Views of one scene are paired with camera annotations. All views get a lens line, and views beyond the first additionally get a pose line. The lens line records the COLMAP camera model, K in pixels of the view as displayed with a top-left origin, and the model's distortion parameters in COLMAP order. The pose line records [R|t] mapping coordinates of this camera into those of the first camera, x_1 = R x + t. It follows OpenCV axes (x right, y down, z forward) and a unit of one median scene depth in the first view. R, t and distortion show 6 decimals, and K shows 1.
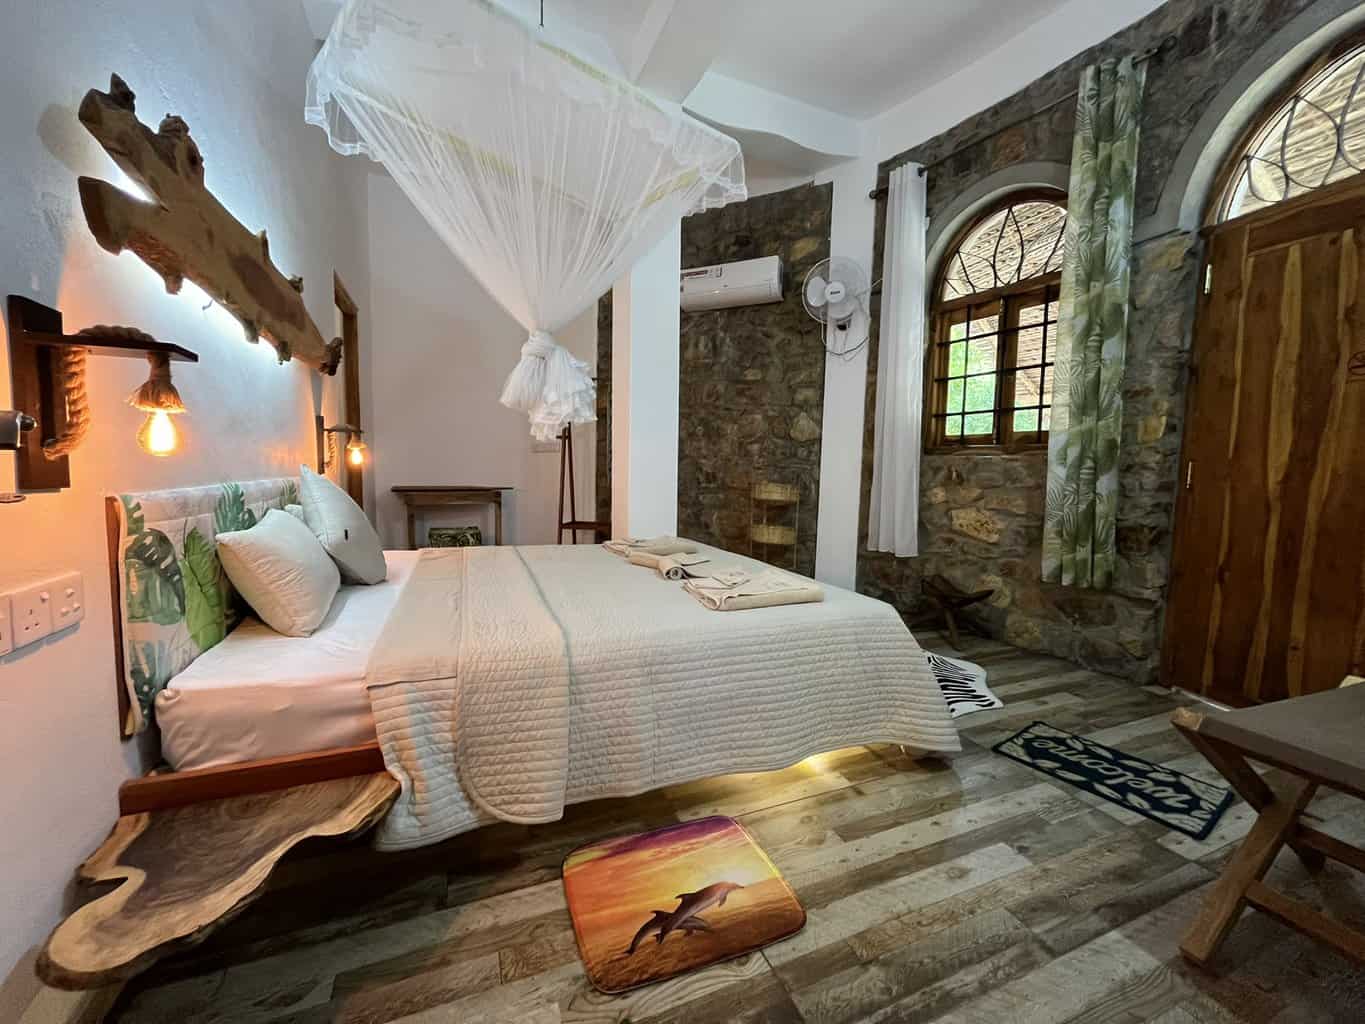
lens RADIAL K [[549.9, 0, 681.8], [0, 549.9, 513.1], [0, 0, 1]] dist [0.001368, 0.000253]
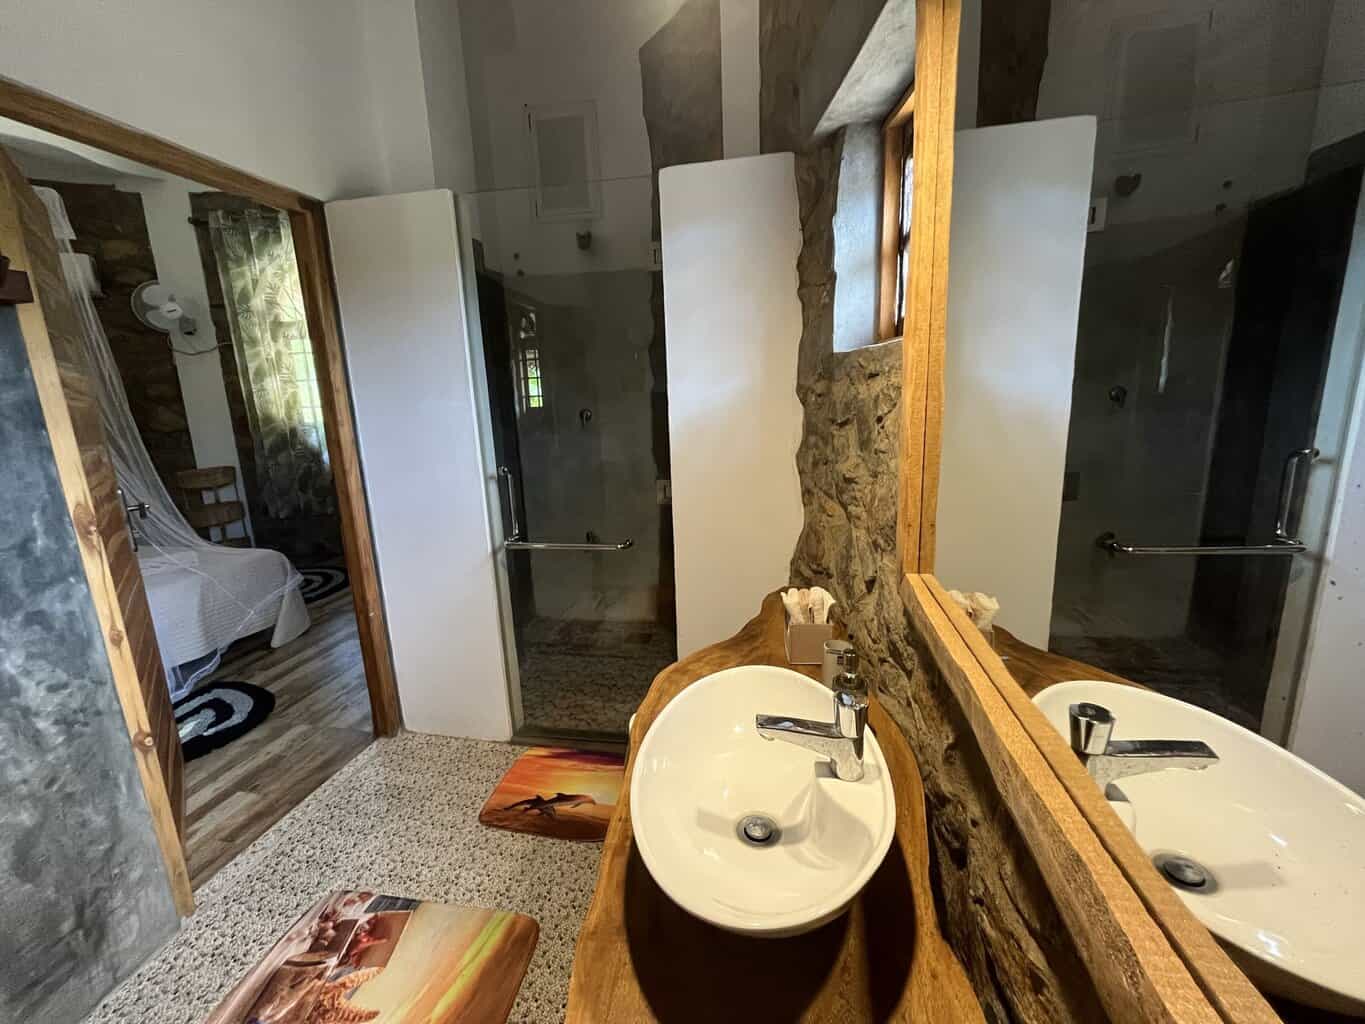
lens RADIAL K [[549.9, 0, 683.3], [0, 549.9, 510.3], [0, 0, 1]] dist [0.001368, 0.000253]
pose [[0.562971, -0.200570, 0.801770, -0.118241], [0.110544, 0.979663, 0.167452, -0.053525], [-0.819051, -0.005640, 0.573694, -0.502334]]
